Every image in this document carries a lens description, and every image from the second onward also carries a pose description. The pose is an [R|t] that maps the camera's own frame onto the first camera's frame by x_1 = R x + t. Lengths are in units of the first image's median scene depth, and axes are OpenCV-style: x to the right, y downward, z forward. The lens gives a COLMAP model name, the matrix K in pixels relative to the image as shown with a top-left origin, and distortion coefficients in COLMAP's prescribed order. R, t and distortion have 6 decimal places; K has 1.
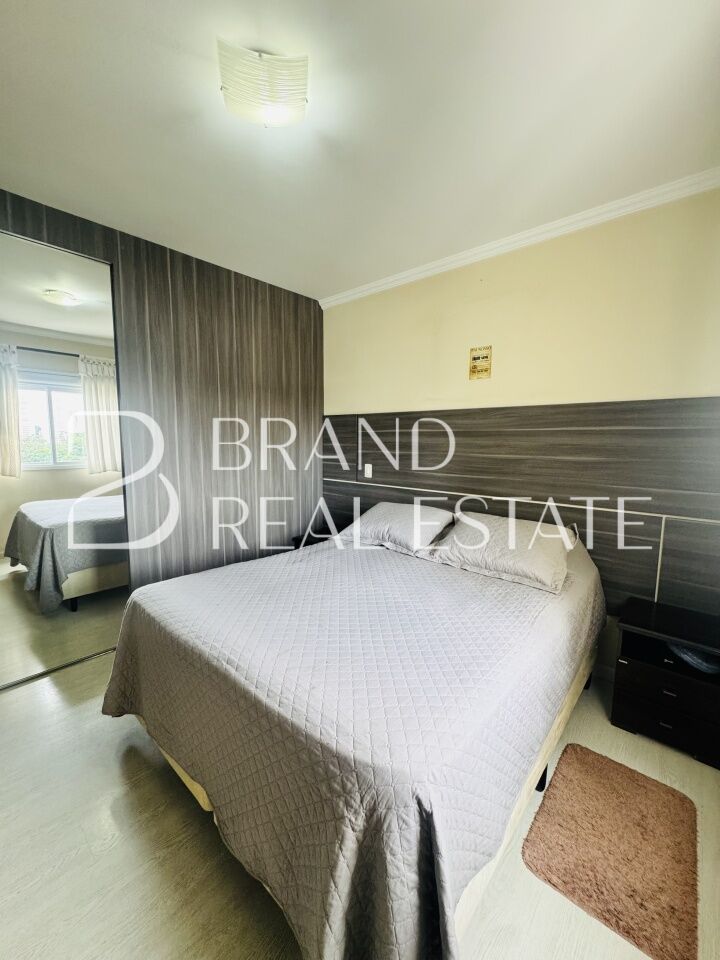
lens RADIAL K [[382.5, 0, 360.0], [0, 382.5, 481.5], [0, 0, 1]] dist [-0.003691, 0.000635]
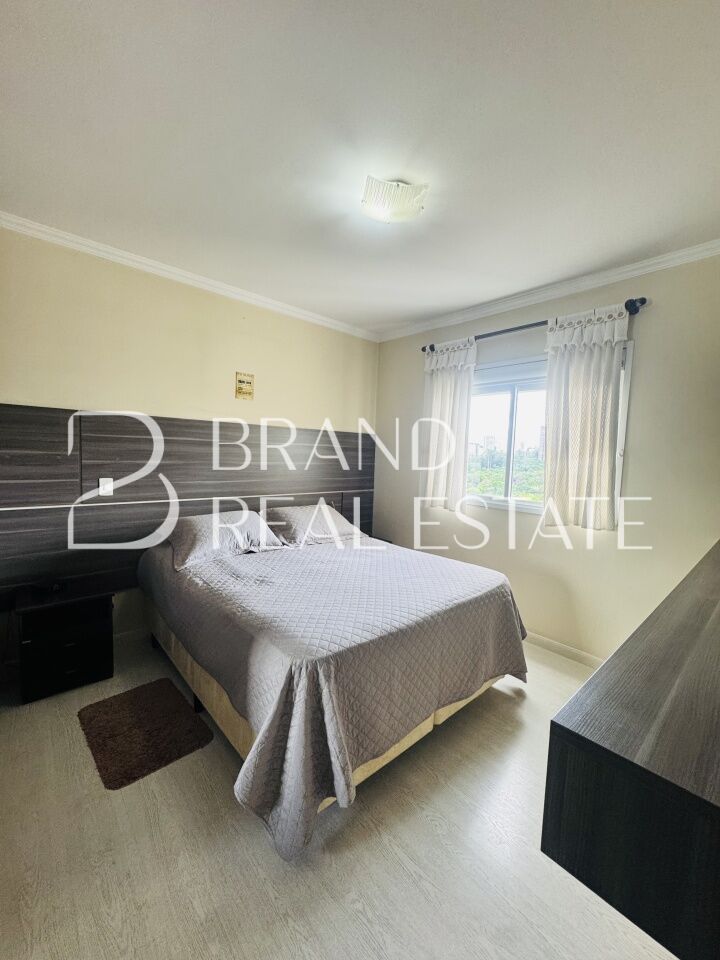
lens RADIAL K [[382.5, 0, 360.0], [0, 382.5, 481.5], [0, 0, 1]] dist [-0.003691, 0.000635]
pose [[0.109885, -0.081700, 0.990581, -0.854630], [0.072061, 0.994648, 0.074042, -0.074530], [-0.991329, 0.063246, 0.115184, 0.516368]]
